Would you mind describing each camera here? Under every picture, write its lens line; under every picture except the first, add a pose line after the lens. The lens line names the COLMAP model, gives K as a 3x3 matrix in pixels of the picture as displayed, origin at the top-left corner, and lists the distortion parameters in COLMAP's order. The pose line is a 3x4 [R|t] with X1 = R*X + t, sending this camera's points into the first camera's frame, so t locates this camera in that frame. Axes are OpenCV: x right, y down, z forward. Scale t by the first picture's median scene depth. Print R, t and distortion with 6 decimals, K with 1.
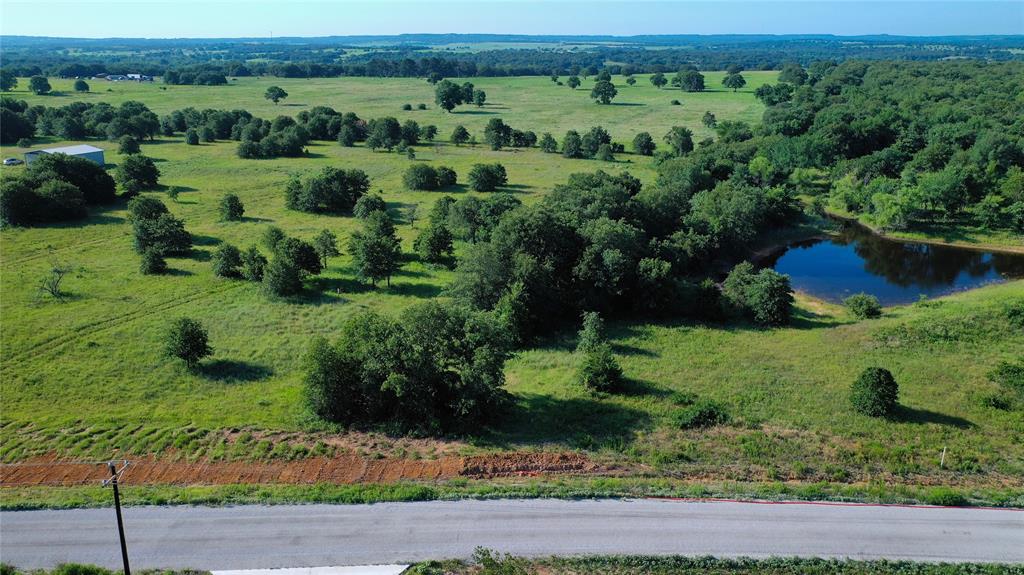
lens RADIAL K [[809.7, 0, 512.4], [0, 809.7, 289.3], [0, 0, 1]] dist [0.010672, 0.004351]
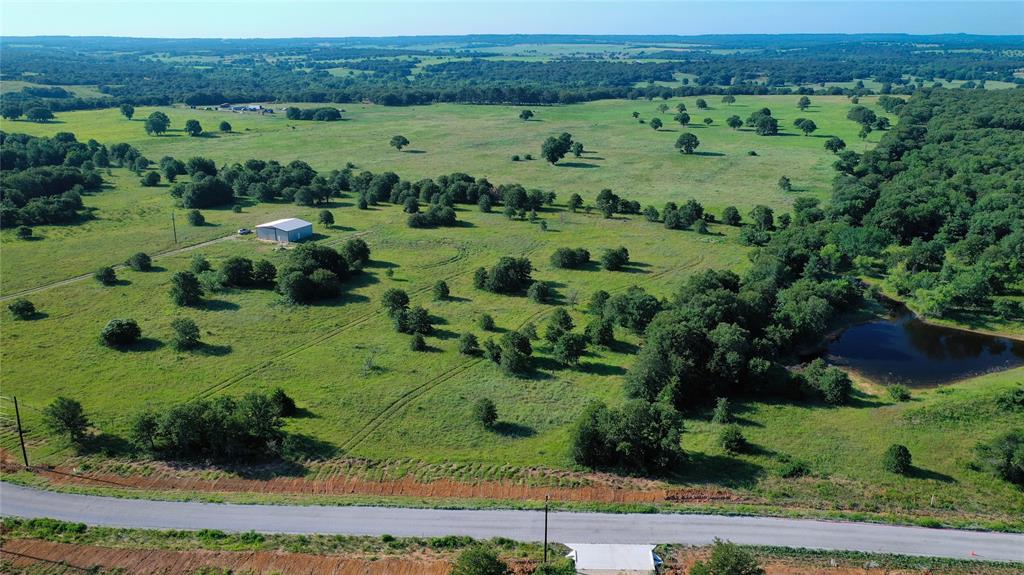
lens RADIAL K [[809.7, 0, 512.8], [0, 809.7, 290.3], [0, 0, 1]] dist [0.010672, 0.004351]
pose [[0.997331, 0.022068, -0.069593, -0.168290], [-0.021673, 0.999744, 0.006433, -0.148886], [0.069717, -0.004908, 0.997555, -0.512053]]
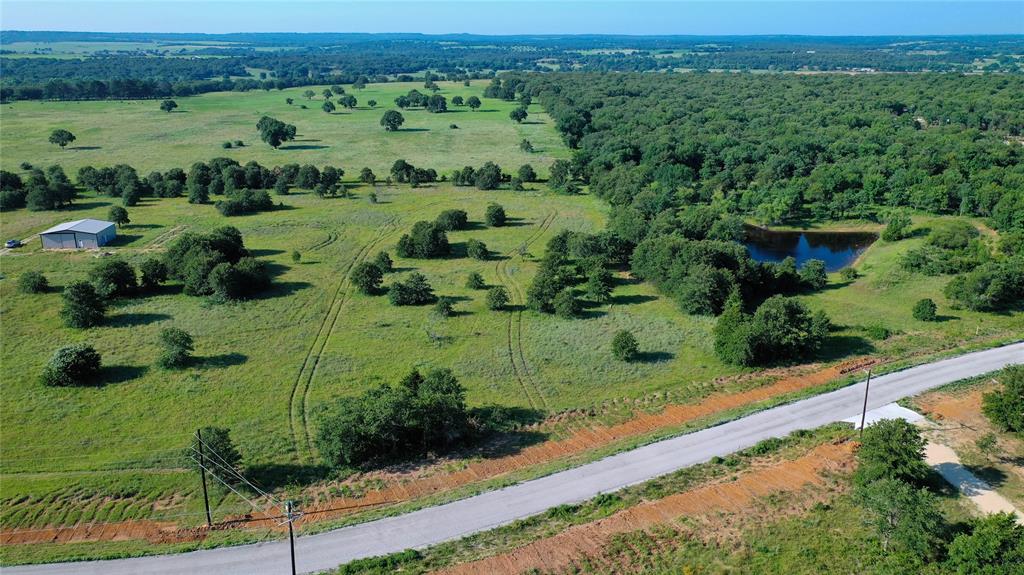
lens RADIAL K [[809.7, 0, 516.2], [0, 809.7, 284.5], [0, 0, 1]] dist [0.010672, 0.004351]
pose [[0.886749, -0.135714, 0.441881, -0.967143], [0.136132, 0.990208, 0.030937, -0.102788], [-0.441752, 0.032721, 0.896540, -0.295717]]
